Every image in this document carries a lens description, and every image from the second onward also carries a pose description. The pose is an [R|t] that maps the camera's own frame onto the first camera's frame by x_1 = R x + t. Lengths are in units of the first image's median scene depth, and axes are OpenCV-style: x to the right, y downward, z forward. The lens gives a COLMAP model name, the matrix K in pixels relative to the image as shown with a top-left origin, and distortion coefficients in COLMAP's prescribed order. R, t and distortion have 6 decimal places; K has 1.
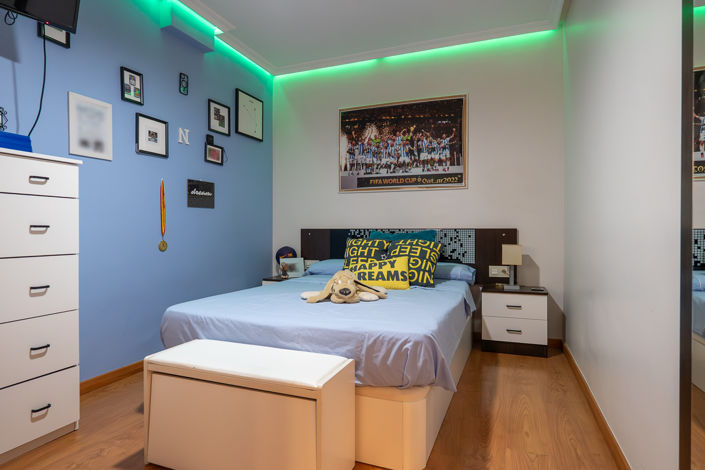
lens RADIAL K [[404.0, 0, 352.5], [0, 404.0, 235.0], [0, 0, 1]] dist [0.003855, 0.000168]
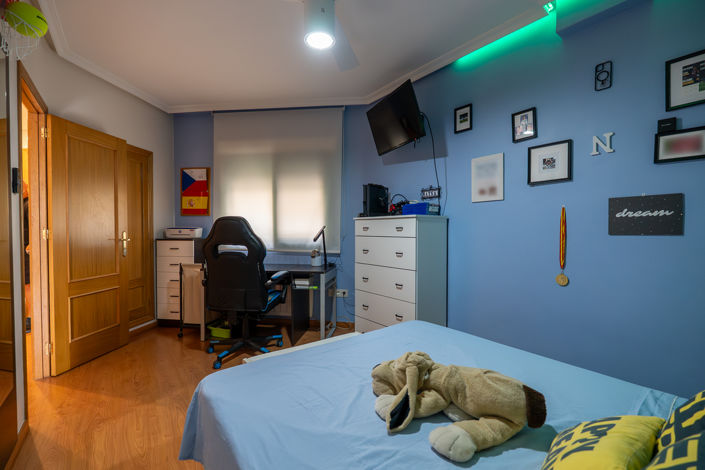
lens RADIAL K [[312.7, 0, 352.5], [0, 312.7, 235.0], [0, 0, 1]] dist [-0.005984, 0.000229]
pose [[-0.535608, 0.017634, -0.844283, 0.334547], [-0.006225, 0.999672, 0.024829, -0.080041], [0.844444, 0.018554, -0.535323, 0.894087]]
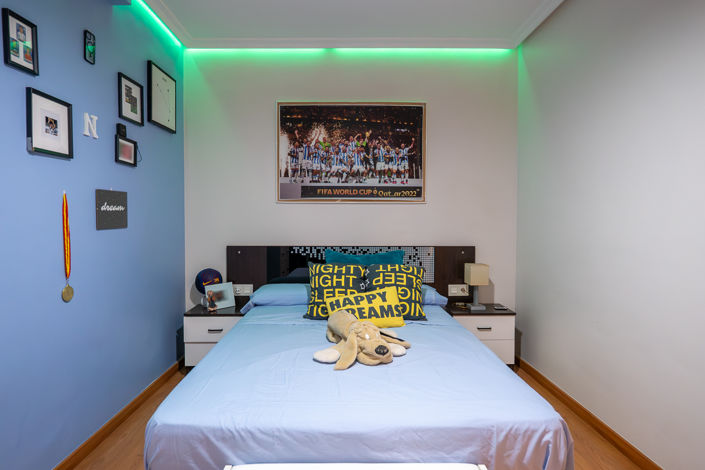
lens RADIAL K [[411.7, 0, 352.5], [0, 411.7, 235.0], [0, 0, 1]] dist [-0.005865, -0.001804]
pose [[0.926956, -0.014008, 0.374910, -0.264628], [0.003017, 0.999549, 0.029888, -0.079467], [-0.375159, -0.026574, 0.926579, 0.193730]]
